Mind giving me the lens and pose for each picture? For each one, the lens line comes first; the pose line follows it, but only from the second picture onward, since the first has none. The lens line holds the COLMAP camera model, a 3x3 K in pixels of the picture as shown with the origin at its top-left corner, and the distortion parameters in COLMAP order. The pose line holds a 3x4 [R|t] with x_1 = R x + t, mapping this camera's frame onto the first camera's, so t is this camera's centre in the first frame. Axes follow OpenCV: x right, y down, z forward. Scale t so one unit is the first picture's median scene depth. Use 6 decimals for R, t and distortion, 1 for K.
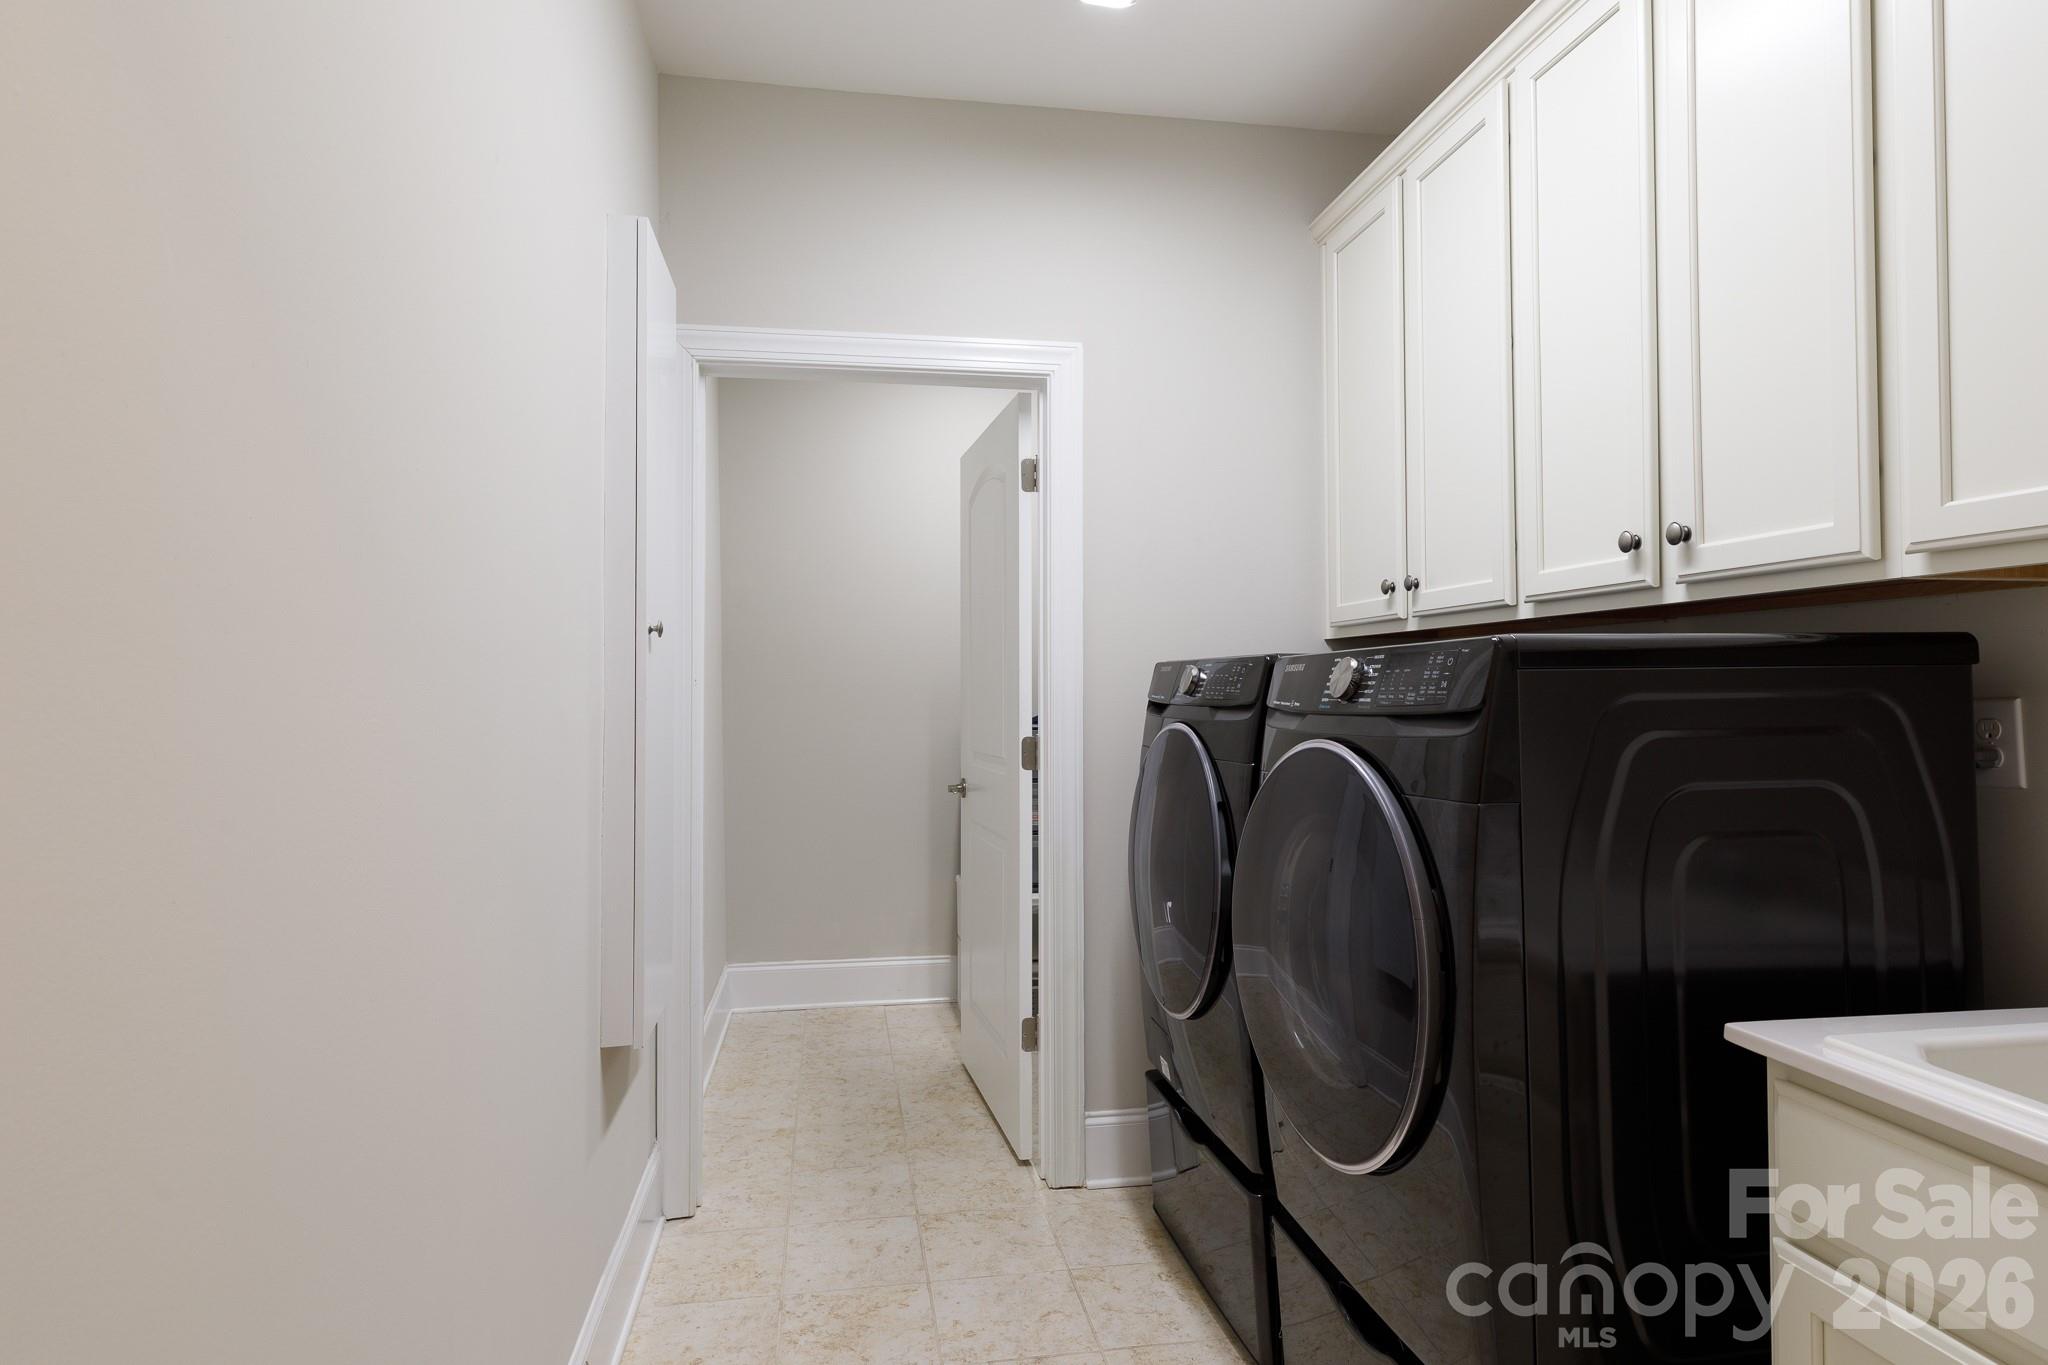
lens RADIAL K [[1138.8, 0, 1022.7], [0, 1138.8, 677.5], [0, 0, 1]] dist [0.025023, -0.002028]
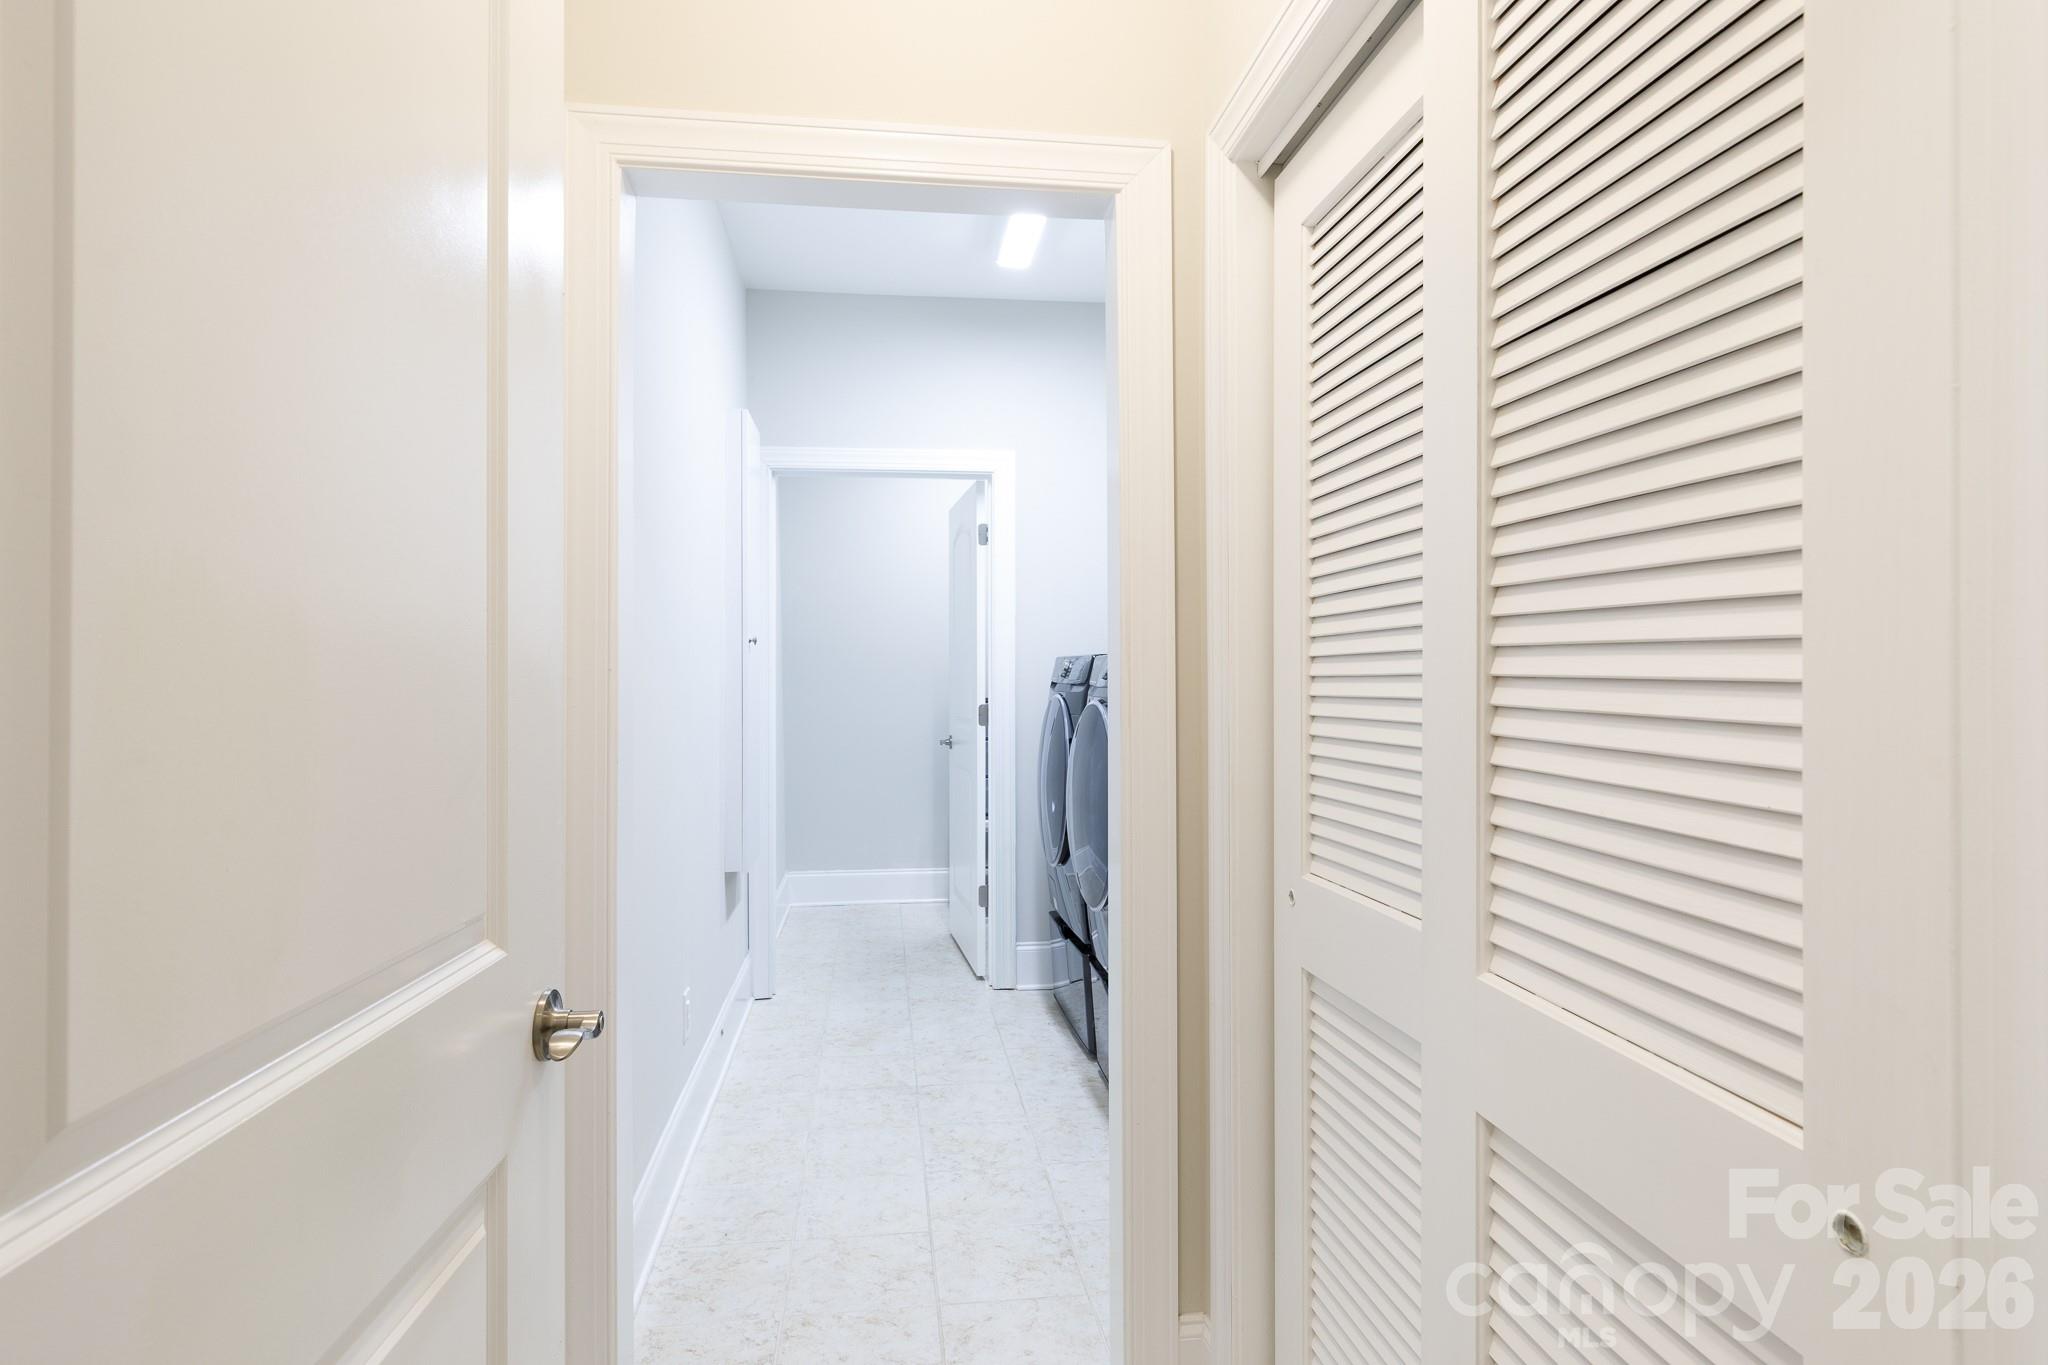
lens RADIAL K [[1138.8, 0, 1024.0], [0, 1138.8, 681.9], [0, 0, 1]] dist [0.025023, -0.002028]
pose [[0.999247, 0.001161, -0.038782, 0.125420], [-0.000407, 0.999811, 0.019456, -0.008679], [0.038797, -0.019425, 0.999058, -0.559742]]
